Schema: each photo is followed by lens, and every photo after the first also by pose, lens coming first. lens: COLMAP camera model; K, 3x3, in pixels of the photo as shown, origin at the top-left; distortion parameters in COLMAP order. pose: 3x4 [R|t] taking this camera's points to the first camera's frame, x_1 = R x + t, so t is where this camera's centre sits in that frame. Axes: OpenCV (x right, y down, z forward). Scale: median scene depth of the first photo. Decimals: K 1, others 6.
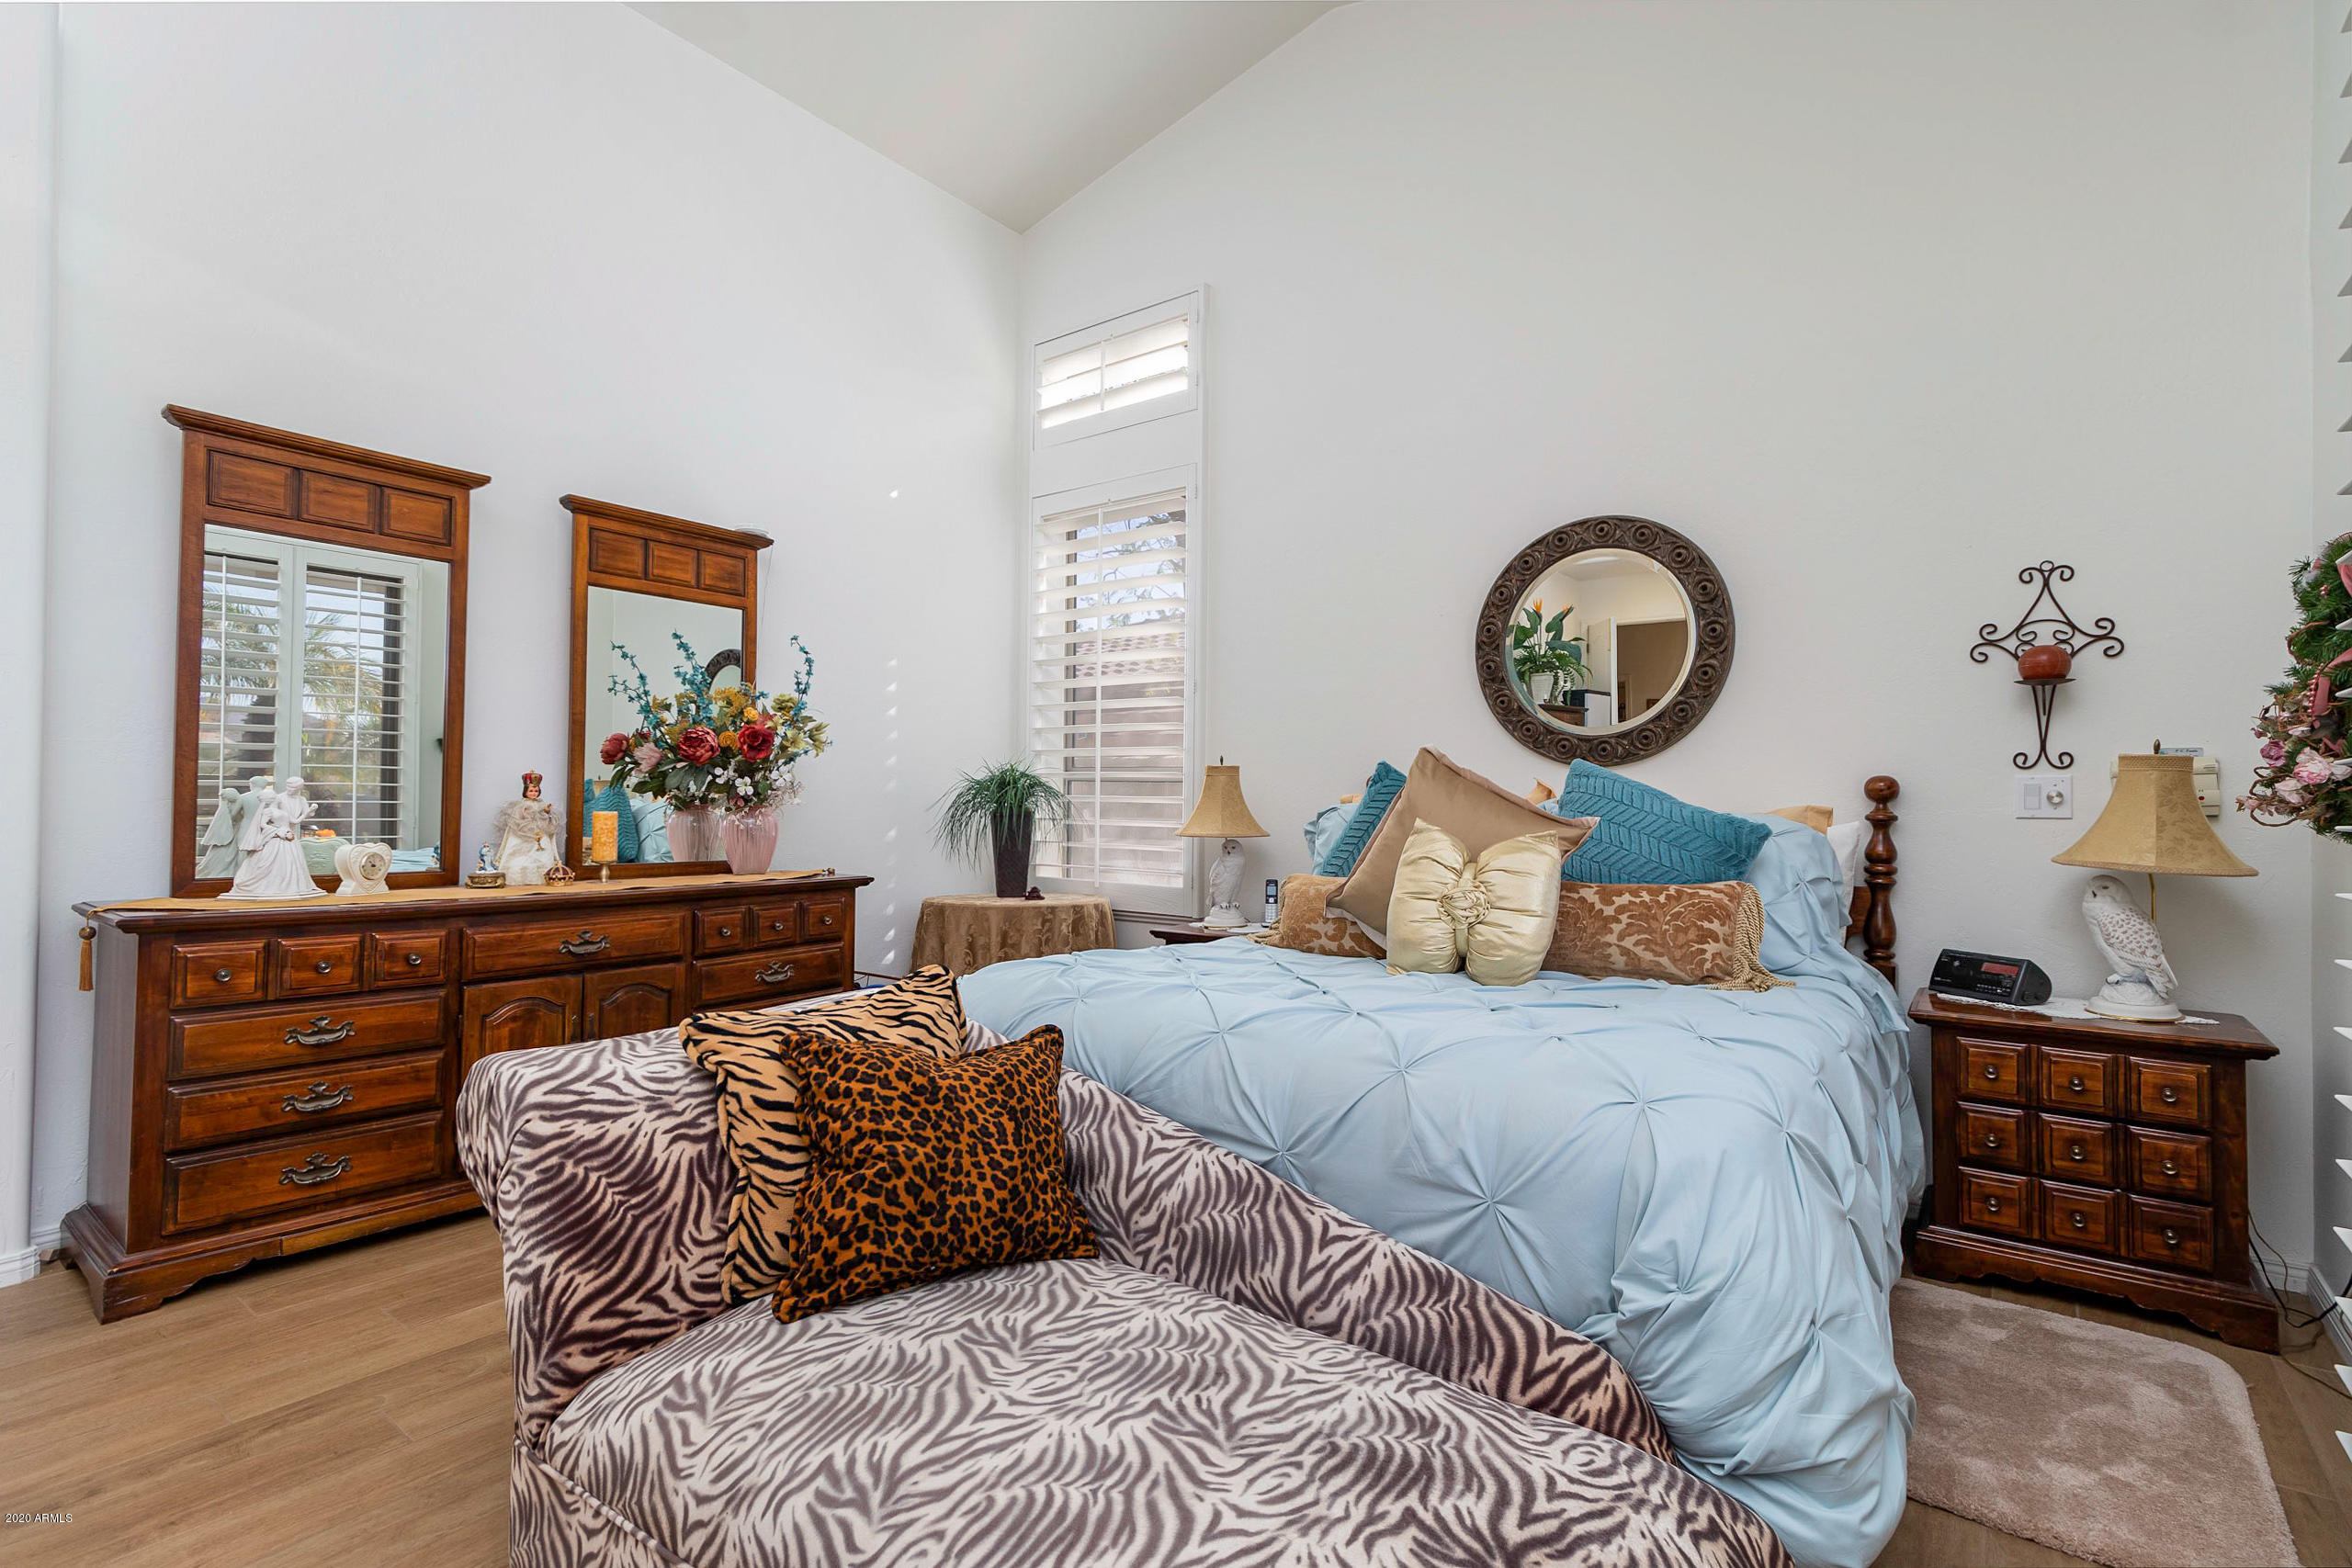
lens RADIAL K [[1088.4, 0, 1176.0], [0, 1088.4, 784.0], [0, 0, 1]] dist [0.001345, 0.000215]
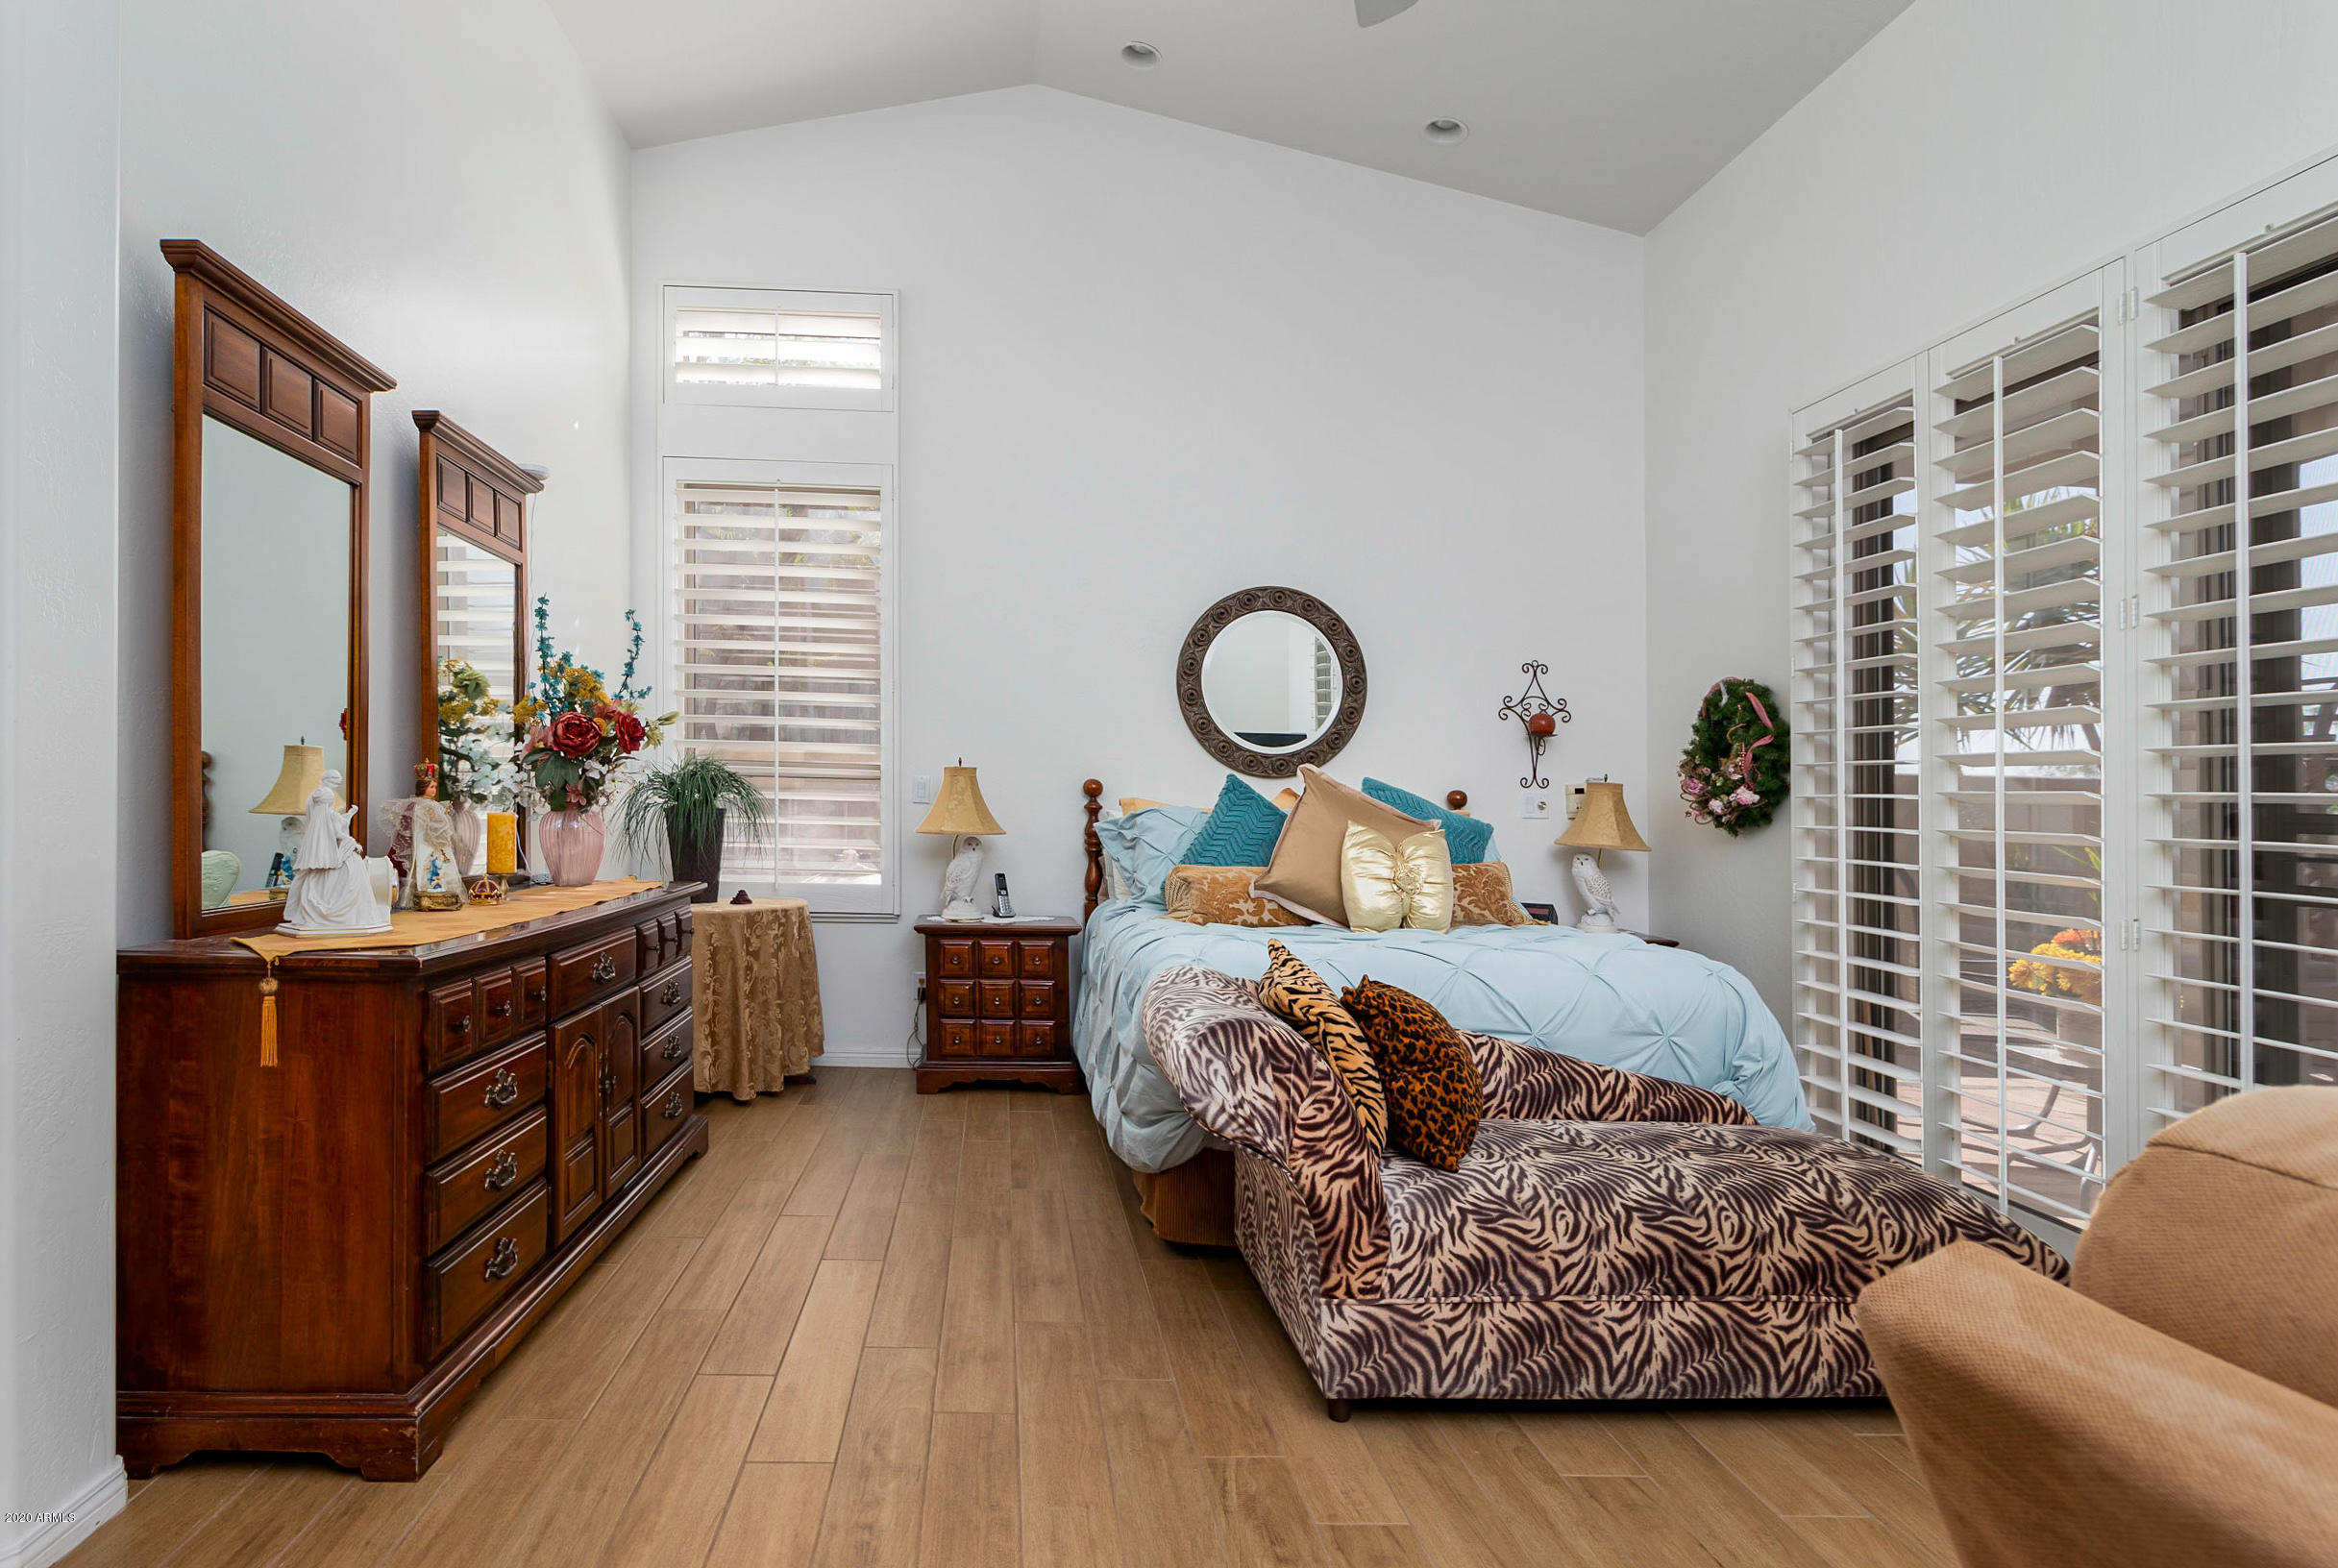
lens RADIAL K [[1134.0, 0, 1169.0], [0, 1134.0, 784.0], [0, 0, 1]] dist [0.011686, -0.000217]
pose [[0.775510, 0.016821, 0.631112, -0.897530], [-0.023178, 0.999730, 0.001835, -0.013159], [-0.630910, -0.016050, 0.775690, 0.032912]]
